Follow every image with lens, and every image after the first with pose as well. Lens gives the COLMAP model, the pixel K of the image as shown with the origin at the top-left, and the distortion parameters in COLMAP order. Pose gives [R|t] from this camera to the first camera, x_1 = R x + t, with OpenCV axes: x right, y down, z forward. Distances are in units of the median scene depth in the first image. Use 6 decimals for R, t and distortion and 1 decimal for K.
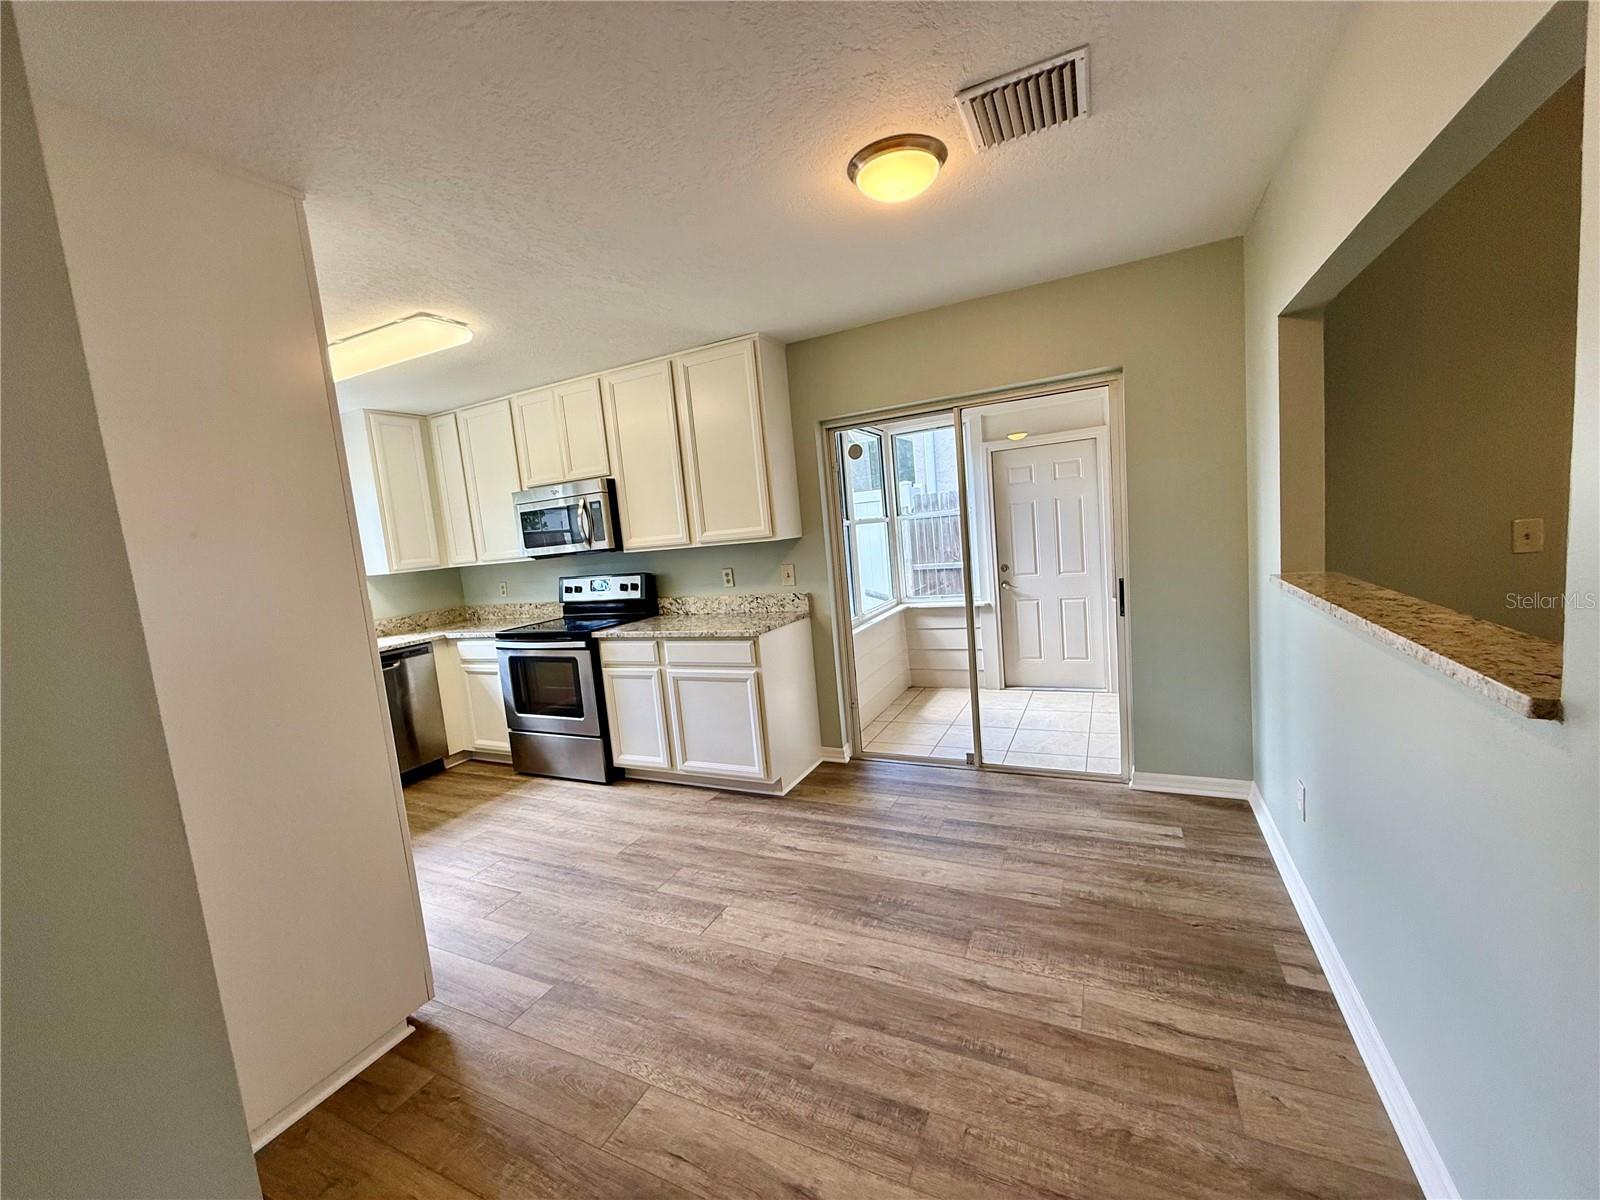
lens RADIAL K [[639.1, 0, 801.5], [0, 639.1, 597.7], [0, 0, 1]] dist [-0.001359, 0.000834]
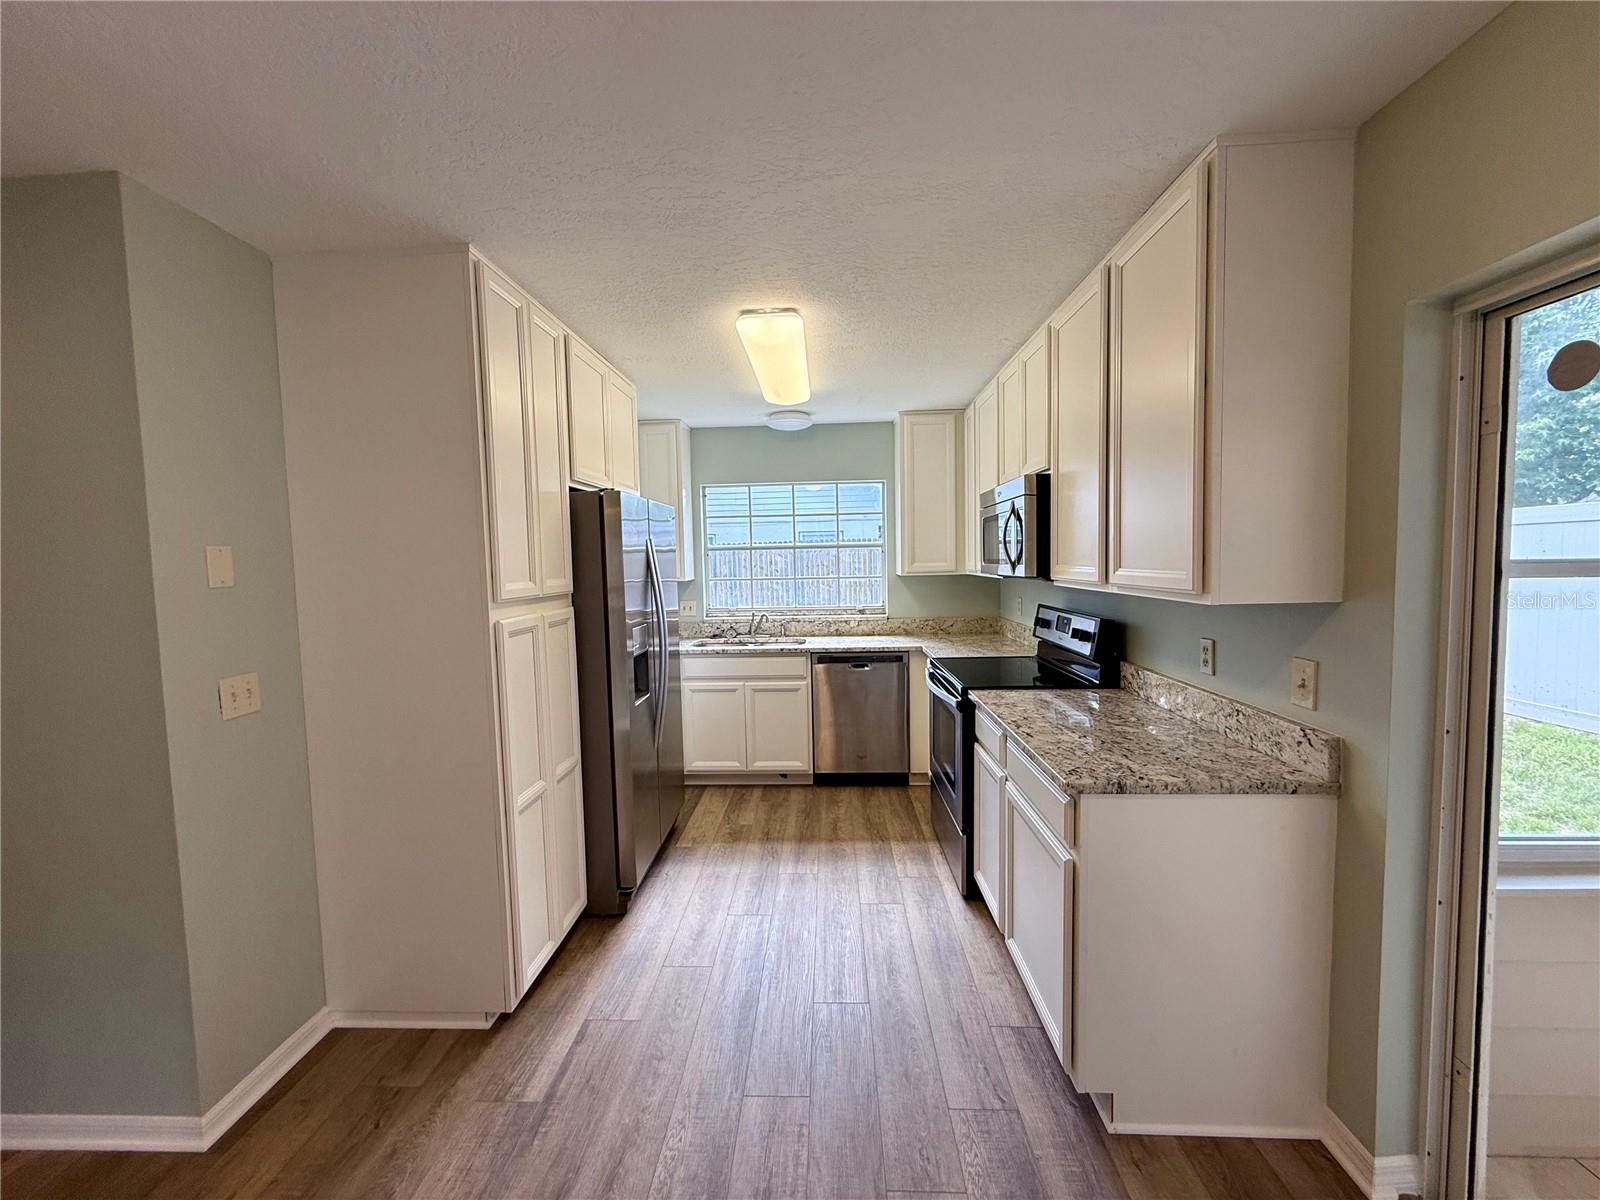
lens RADIAL K [[639.1, 0, 798.6], [0, 639.1, 596.7], [0, 0, 1]] dist [-0.001359, 0.000834]
pose [[0.395527, 0.138854, -0.907897, 0.234350], [-0.115105, 0.988206, 0.100991, -0.099240], [0.911213, 0.064559, 0.406845, 0.510392]]
